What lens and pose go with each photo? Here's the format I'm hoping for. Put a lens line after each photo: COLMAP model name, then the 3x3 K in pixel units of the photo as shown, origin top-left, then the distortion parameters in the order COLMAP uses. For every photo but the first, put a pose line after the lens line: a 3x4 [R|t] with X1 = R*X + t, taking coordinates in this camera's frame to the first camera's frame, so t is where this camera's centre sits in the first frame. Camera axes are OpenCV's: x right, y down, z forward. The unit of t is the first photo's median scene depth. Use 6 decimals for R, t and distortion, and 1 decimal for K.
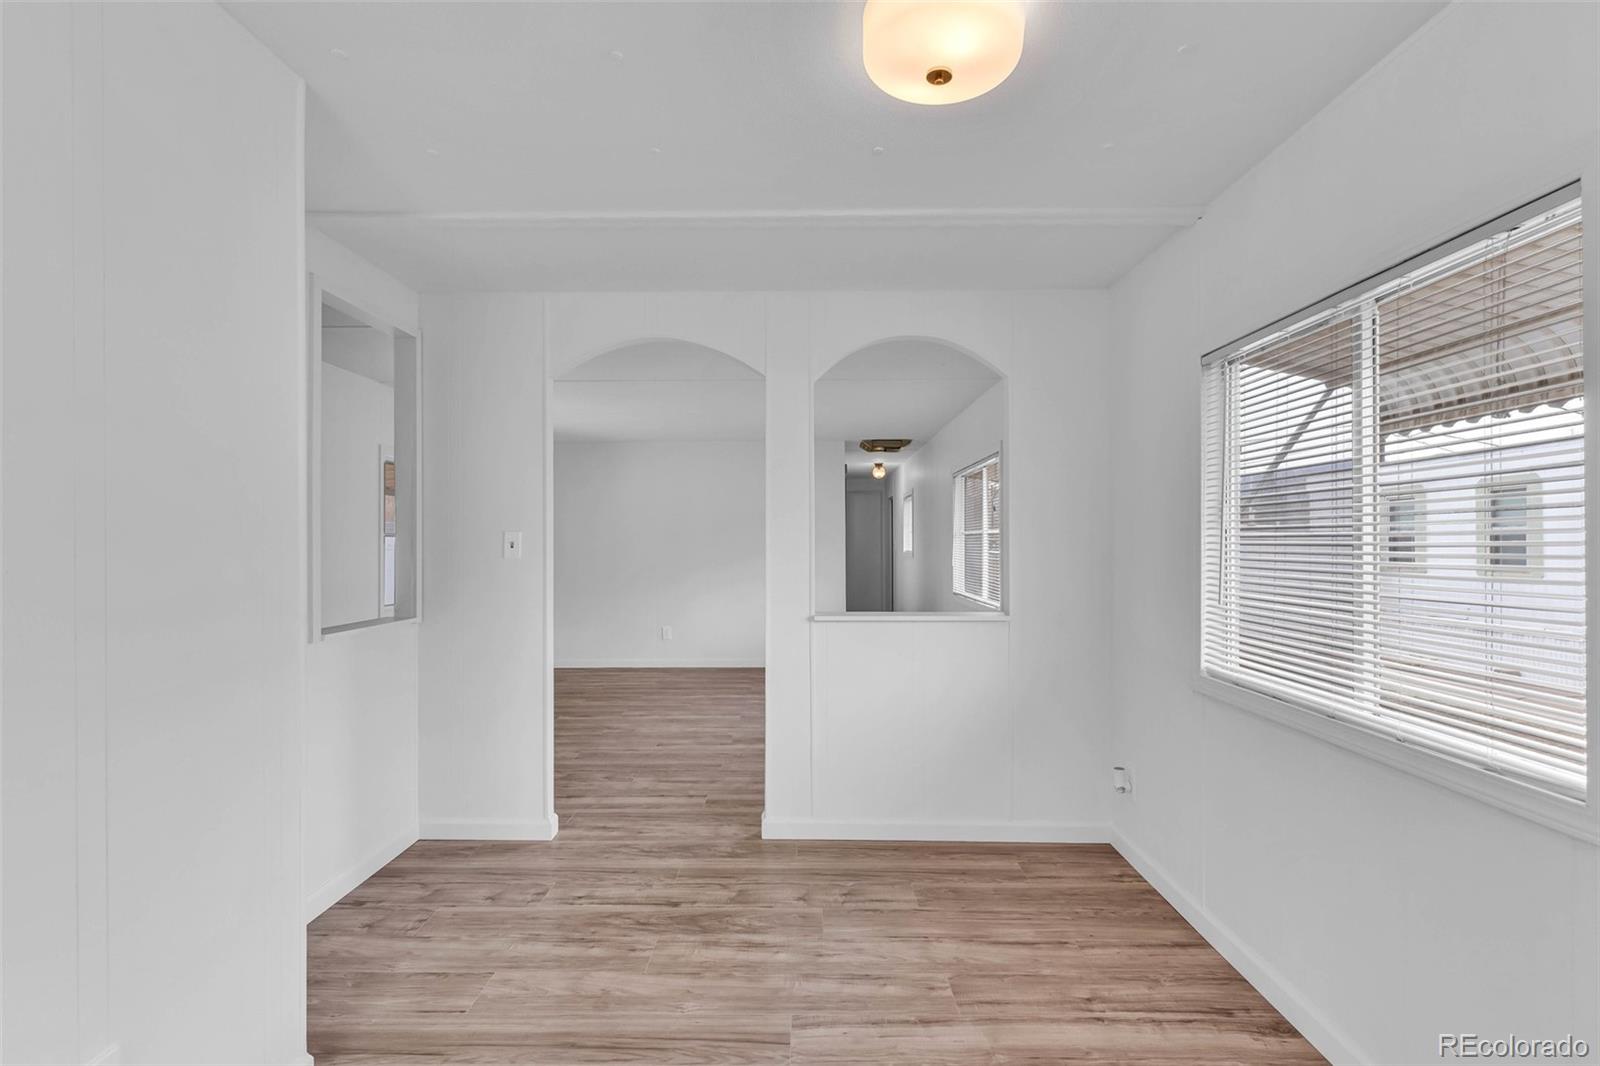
lens RADIAL K [[753.3, 0, 794.1], [0, 753.3, 544.1], [0, 0, 1]] dist [0.000407, 0.000628]
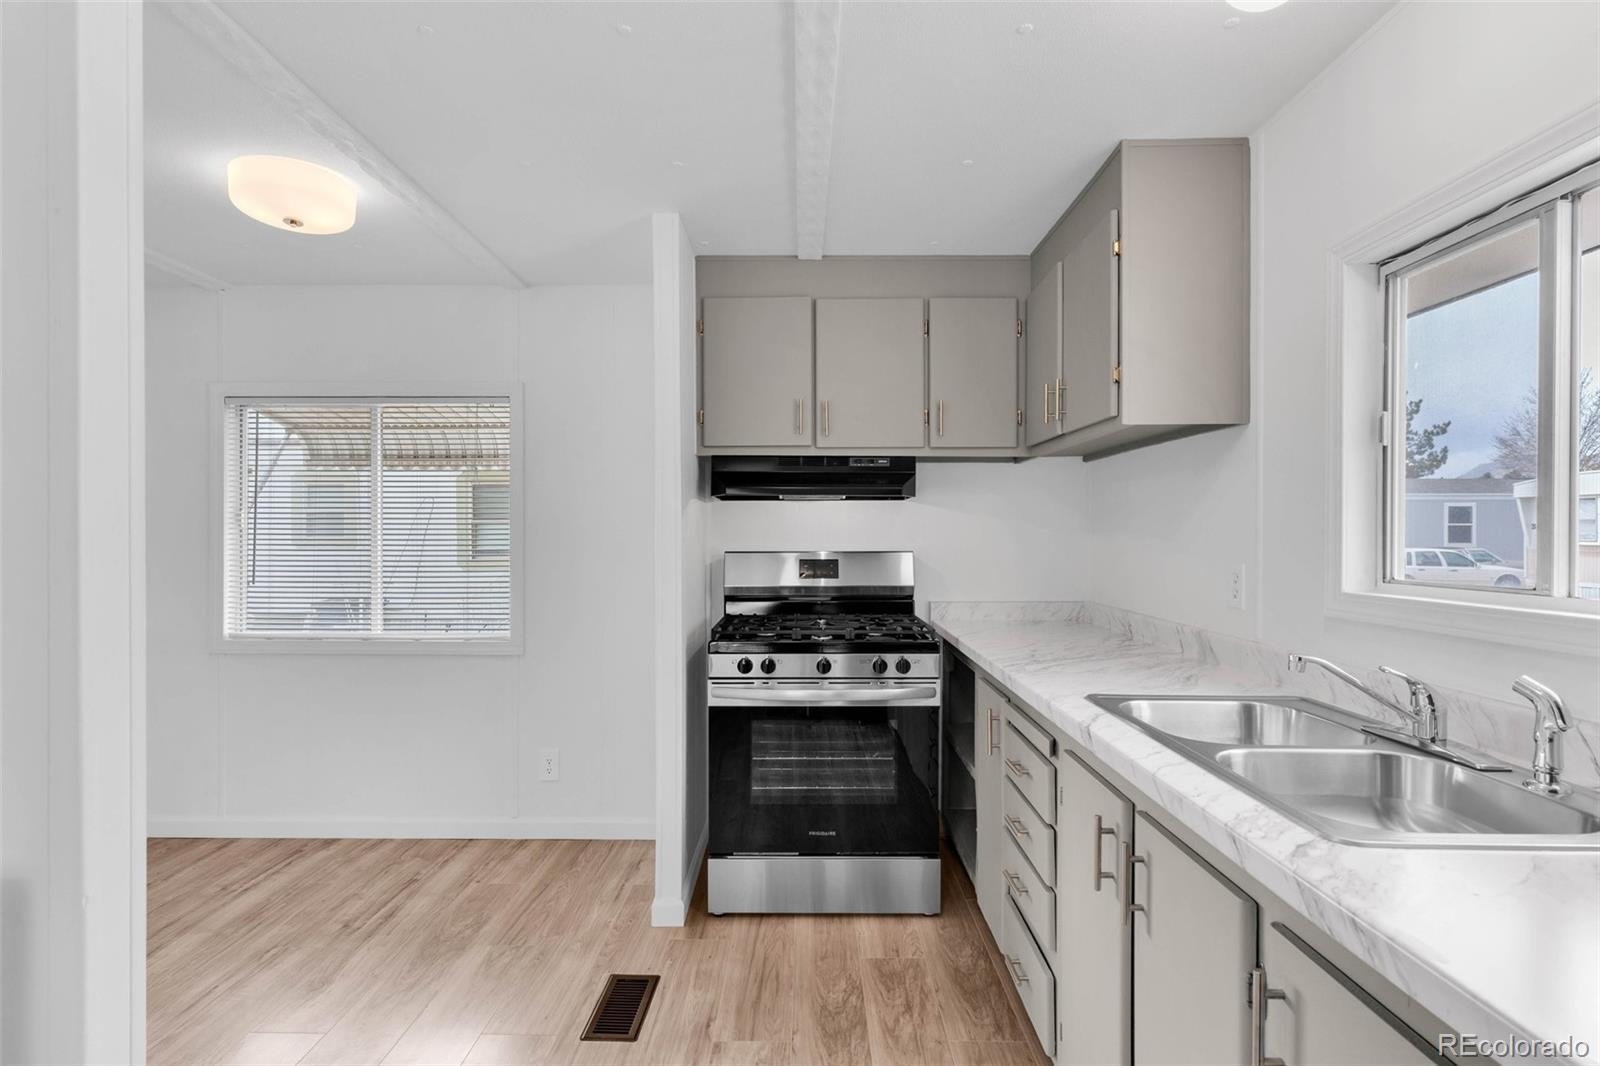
lens RADIAL K [[805.2, 0, 799.2], [0, 805.2, 533.8], [0, 0, 1]] dist [0.002988, -0.000164]
pose [[-0.006466, 0.006290, 0.999959, -0.896292], [-0.006036, 0.999962, -0.006329, -0.007945], [-0.999961, -0.006077, -0.006428, 0.011527]]
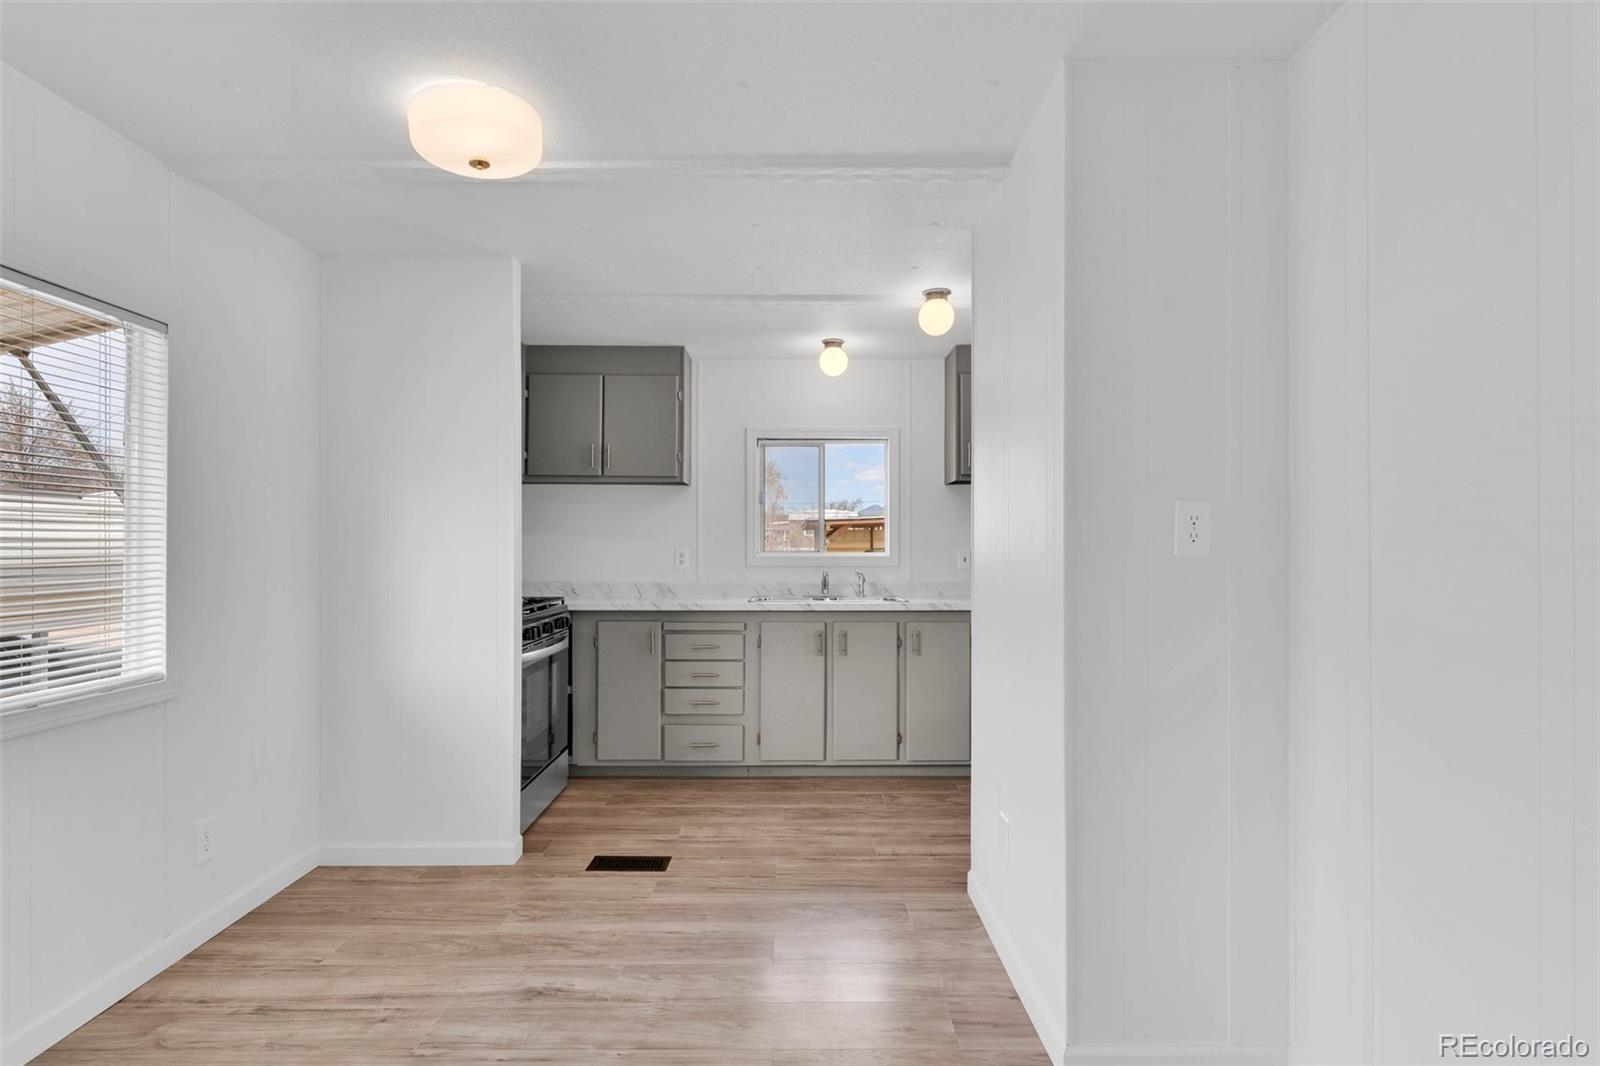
lens RADIAL K [[805.2, 0, 790.4], [0, 805.2, 543.5], [0, 0, 1]] dist [0.002988, -0.000164]
pose [[-0.999567, 0.005827, -0.028841, -0.178602], [0.006123, 0.999929, -0.010208, 0.027683], [0.028779, -0.010380, -0.999532, 1.544571]]
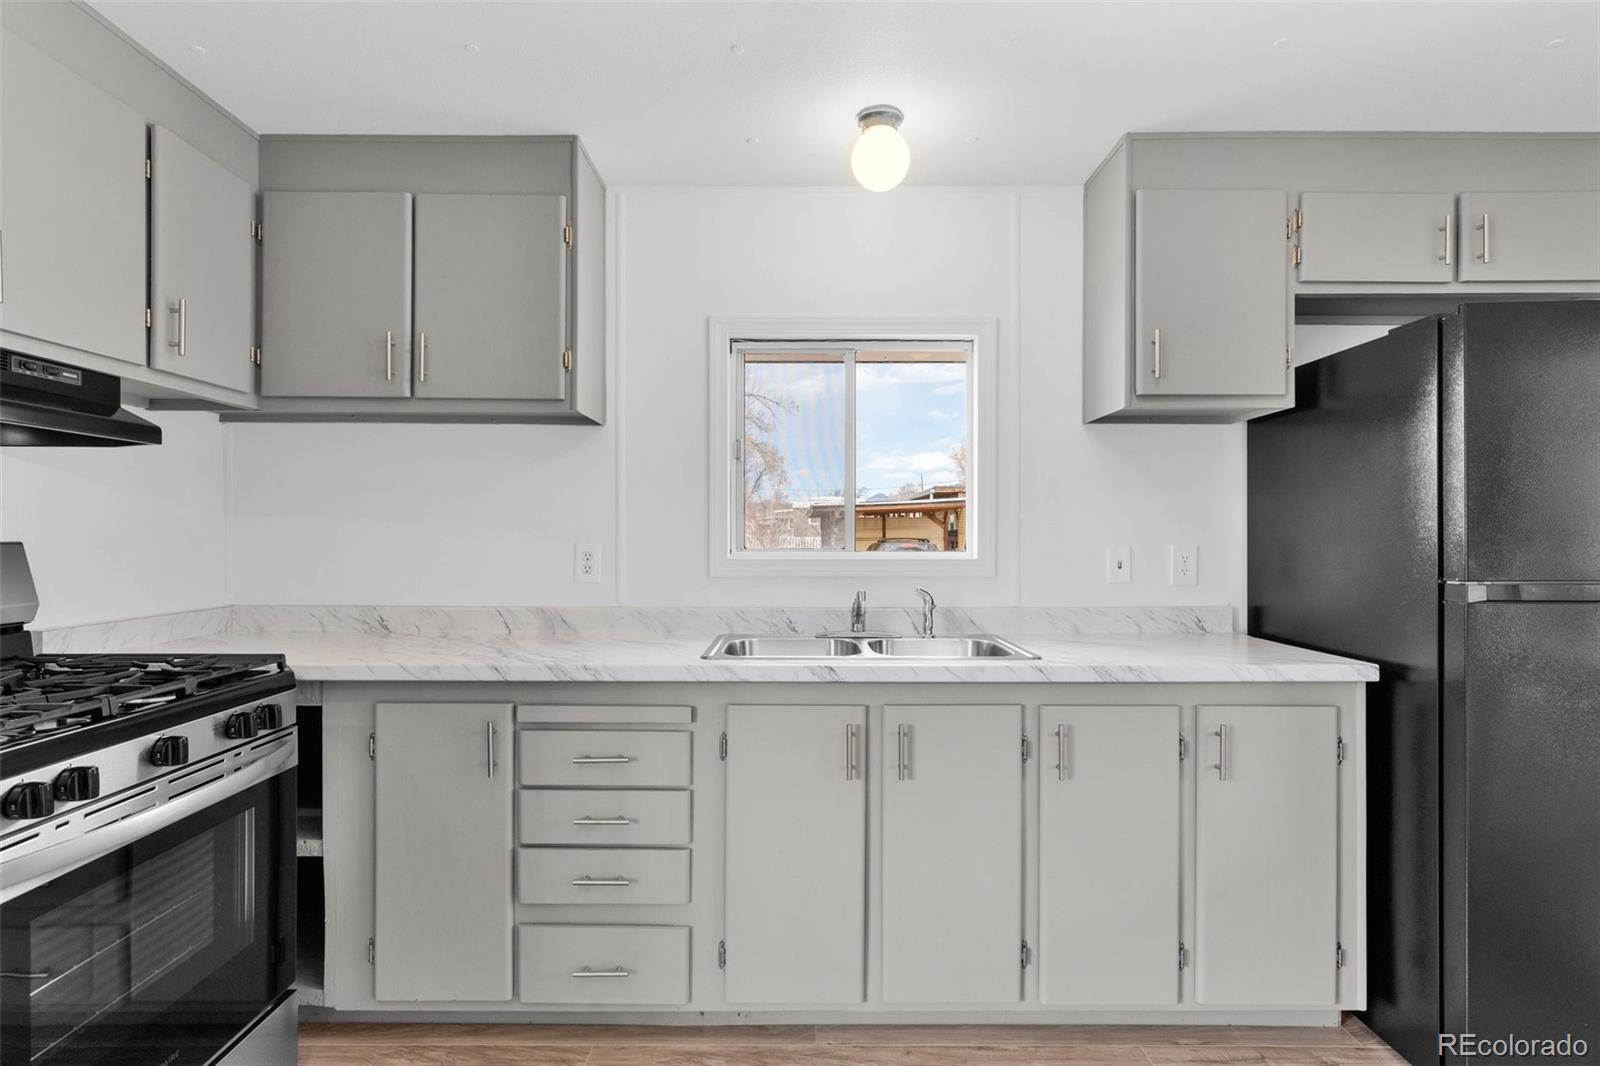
lens RADIAL K [[805.2, 0, 796.5], [0, 805.2, 533.1], [0, 0, 1]] dist [0.002988, -0.000164]
pose [[-0.999498, 0.005177, -0.031243, -0.210073], [0.005472, 0.999941, -0.009372, 0.015169], [0.031193, -0.009539, -0.999468, 0.595111]]
